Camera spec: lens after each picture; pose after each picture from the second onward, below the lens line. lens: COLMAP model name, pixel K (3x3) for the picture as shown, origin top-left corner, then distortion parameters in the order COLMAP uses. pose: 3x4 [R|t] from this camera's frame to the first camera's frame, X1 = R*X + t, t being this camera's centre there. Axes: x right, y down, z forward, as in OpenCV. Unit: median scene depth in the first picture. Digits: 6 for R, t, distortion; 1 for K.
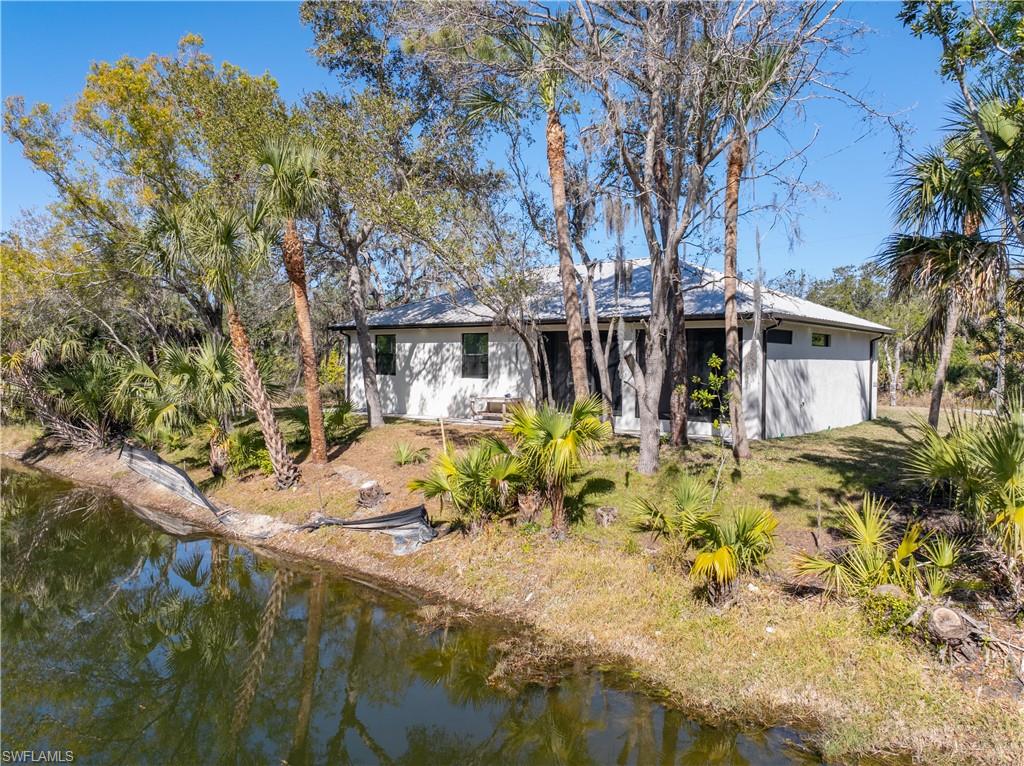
lens RADIAL K [[745.6, 0, 512.0], [0, 745.6, 377.3], [0, 0, 1]] dist [-0.041397, 0.003918]
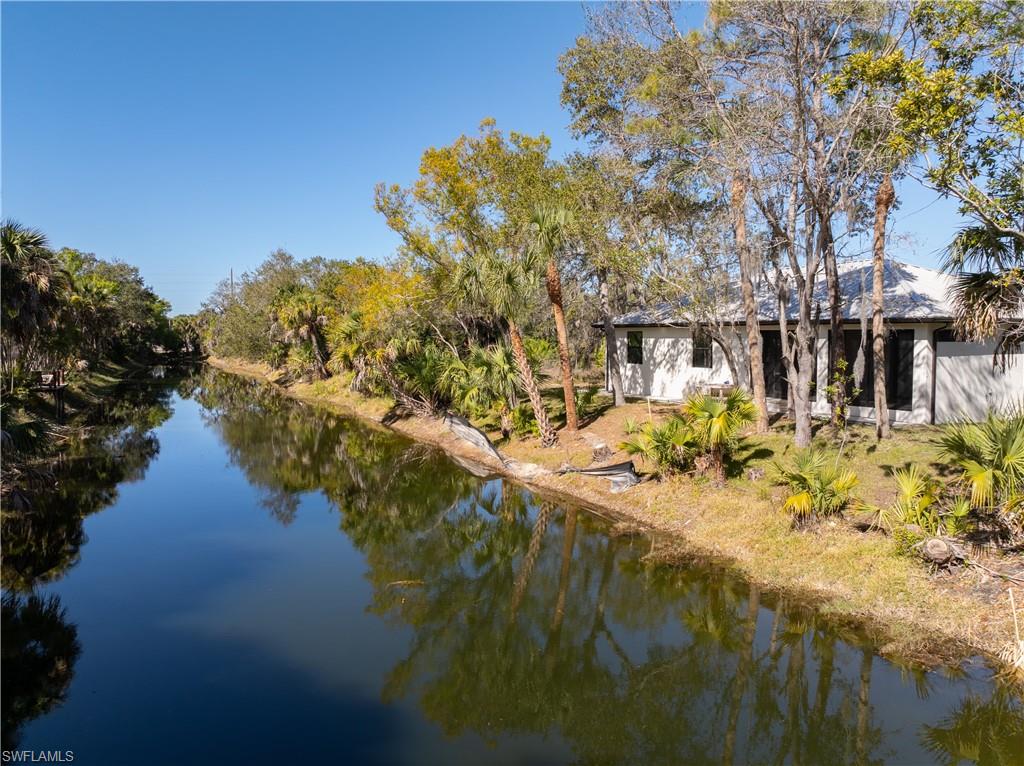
lens RADIAL K [[745.6, 0, 512.0], [0, 745.6, 377.3], [0, 0, 1]] dist [-0.041397, 0.003918]
pose [[0.922279, 0.011188, -0.386362, 0.164987], [0.001321, 0.999484, 0.032095, -0.028016], [0.386521, -0.030111, 0.921789, -0.313254]]
